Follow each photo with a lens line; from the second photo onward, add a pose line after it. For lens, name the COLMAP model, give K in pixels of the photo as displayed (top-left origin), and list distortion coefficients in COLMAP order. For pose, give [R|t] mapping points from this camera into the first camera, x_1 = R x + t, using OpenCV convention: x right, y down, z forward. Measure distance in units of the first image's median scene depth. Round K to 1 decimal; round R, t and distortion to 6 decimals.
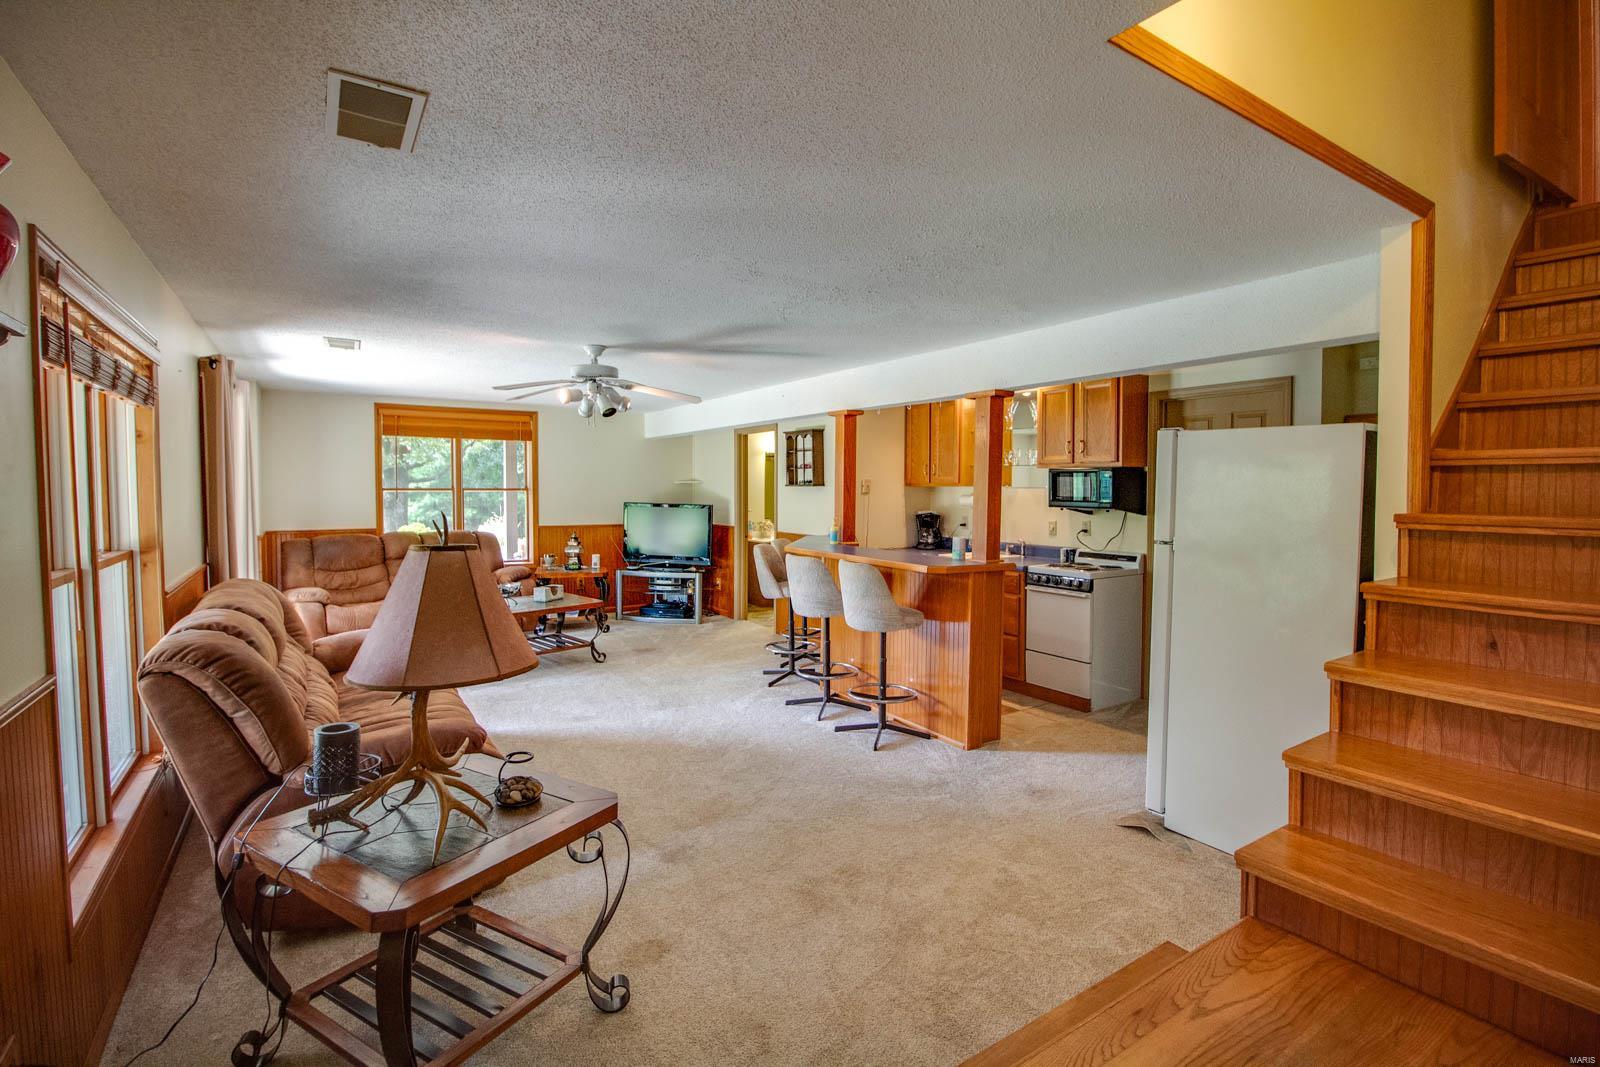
lens RADIAL K [[742.7, 0, 801.6], [0, 742.7, 509.2], [0, 0, 1]] dist [-0.000001, -0.014999]
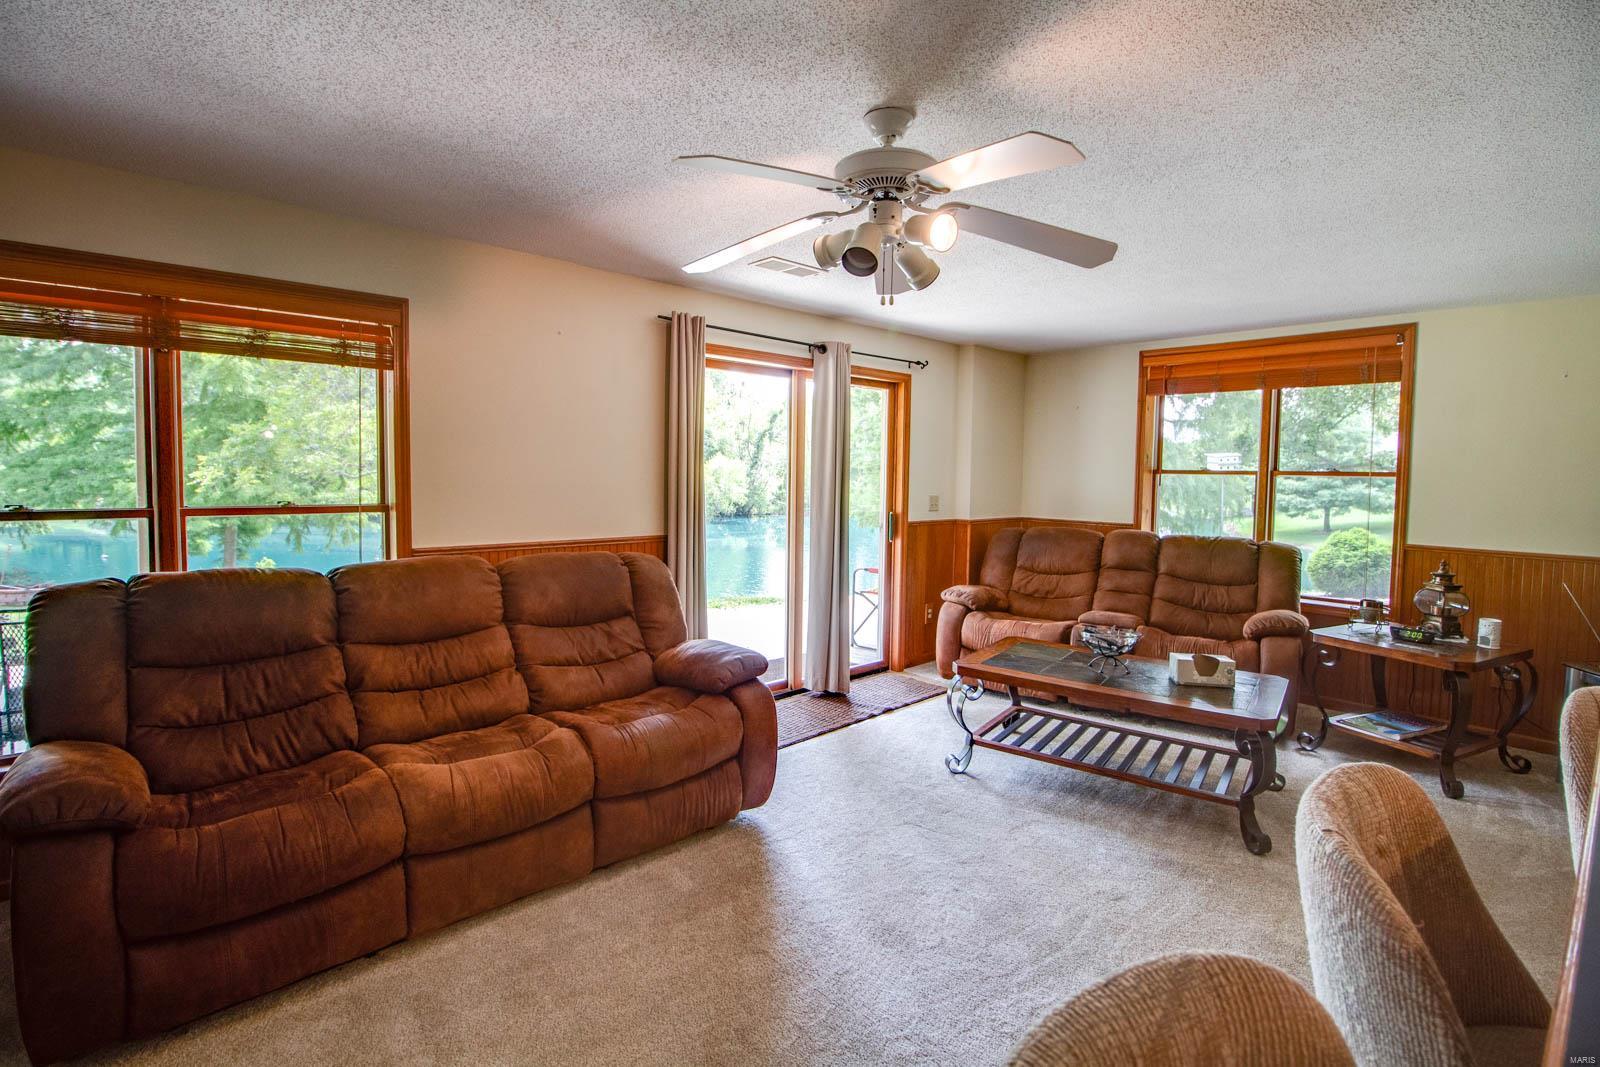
lens RADIAL K [[742.7, 0, 801.6], [0, 742.7, 509.2], [0, 0, 1]] dist [-0.000001, -0.014999]
pose [[0.144928, 0.055087, -0.987907, 0.099251], [-0.038088, 0.998020, 0.050064, -0.012299], [0.988709, 0.030371, 0.146739, 0.534433]]
